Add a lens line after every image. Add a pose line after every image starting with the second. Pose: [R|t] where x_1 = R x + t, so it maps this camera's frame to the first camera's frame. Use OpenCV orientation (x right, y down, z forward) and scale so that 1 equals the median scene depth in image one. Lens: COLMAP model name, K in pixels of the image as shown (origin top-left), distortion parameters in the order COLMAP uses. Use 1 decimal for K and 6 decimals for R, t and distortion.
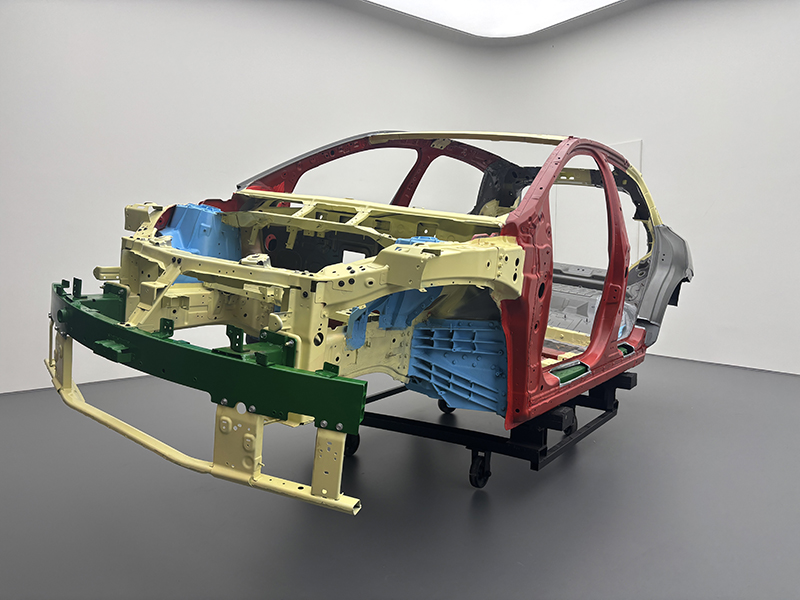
lens RADIAL K [[618.4, 0, 400.9], [0, 618.4, 300.0], [0, 0, 1]] dist [0.016181, 0.002661]
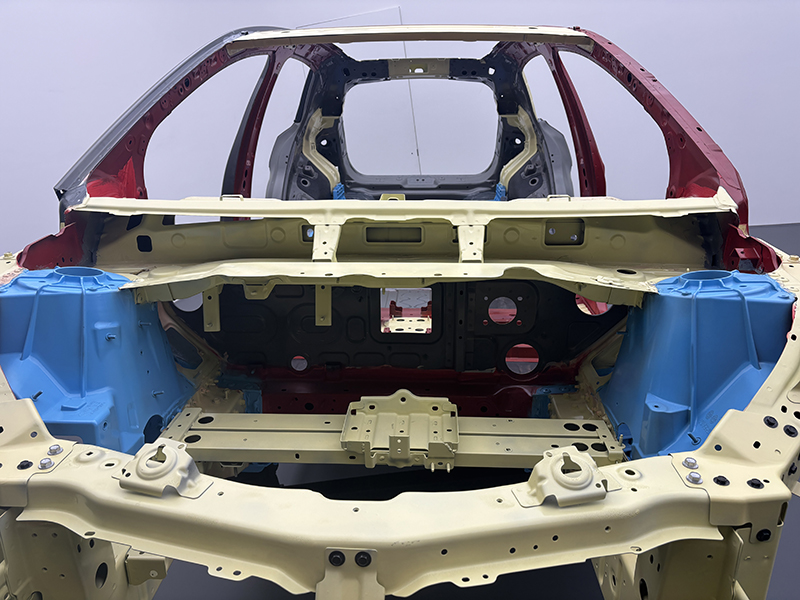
lens RADIAL K [[618.4, 0, 399.3], [0, 618.4, 301.1], [0, 0, 1]] dist [0.016181, 0.002661]
pose [[0.836021, -0.280372, 0.471657, -0.370478], [0.179987, 0.952161, 0.246971, -0.219429], [-0.518337, -0.121581, 0.846490, 0.587433]]
